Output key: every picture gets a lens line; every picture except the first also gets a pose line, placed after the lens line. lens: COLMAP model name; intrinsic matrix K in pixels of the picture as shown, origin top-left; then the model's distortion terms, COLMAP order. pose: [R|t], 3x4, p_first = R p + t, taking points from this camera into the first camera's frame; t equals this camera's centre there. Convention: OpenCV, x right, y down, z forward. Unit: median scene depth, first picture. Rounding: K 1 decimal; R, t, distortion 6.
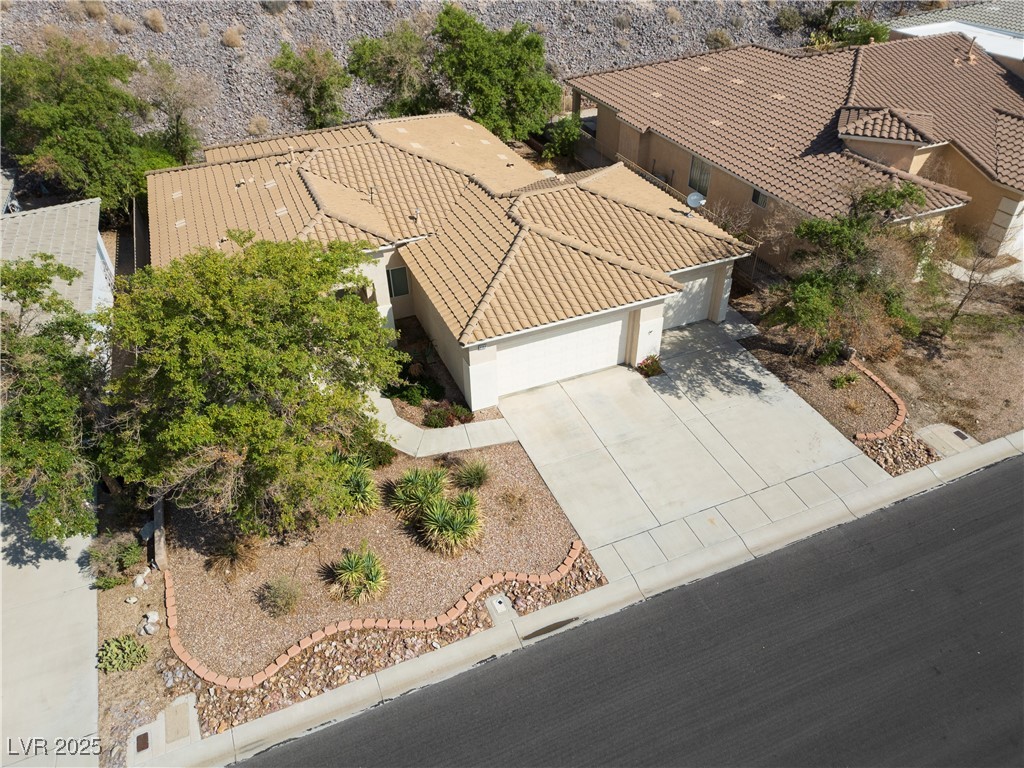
lens RADIAL K [[716.0, 0, 507.2], [0, 716.0, 383.2], [0, 0, 1]] dist [0.068981, -0.061391]
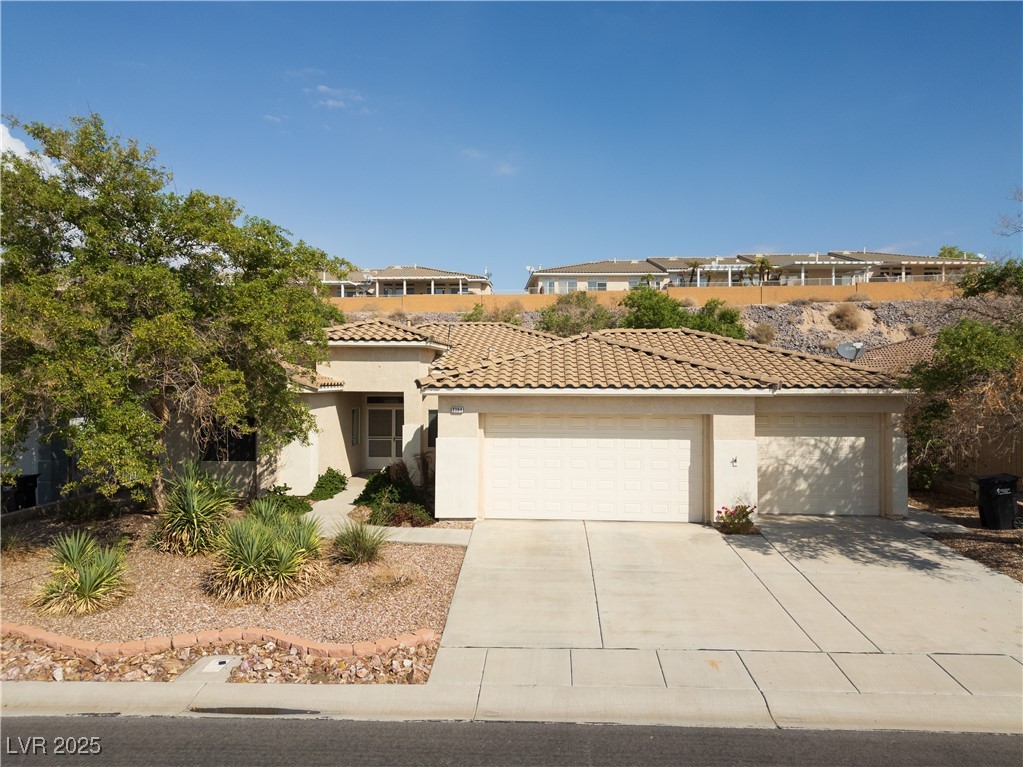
lens RADIAL K [[726.0, 0, 506.0], [0, 726.0, 382.5], [0, 0, 1]] dist [0.057327, -0.044220]
pose [[0.897783, 0.024034, -0.439782, 0.319571], [-0.281206, 0.799779, -0.530355, 0.290294], [0.338982, 0.599813, 0.724787, 0.445305]]
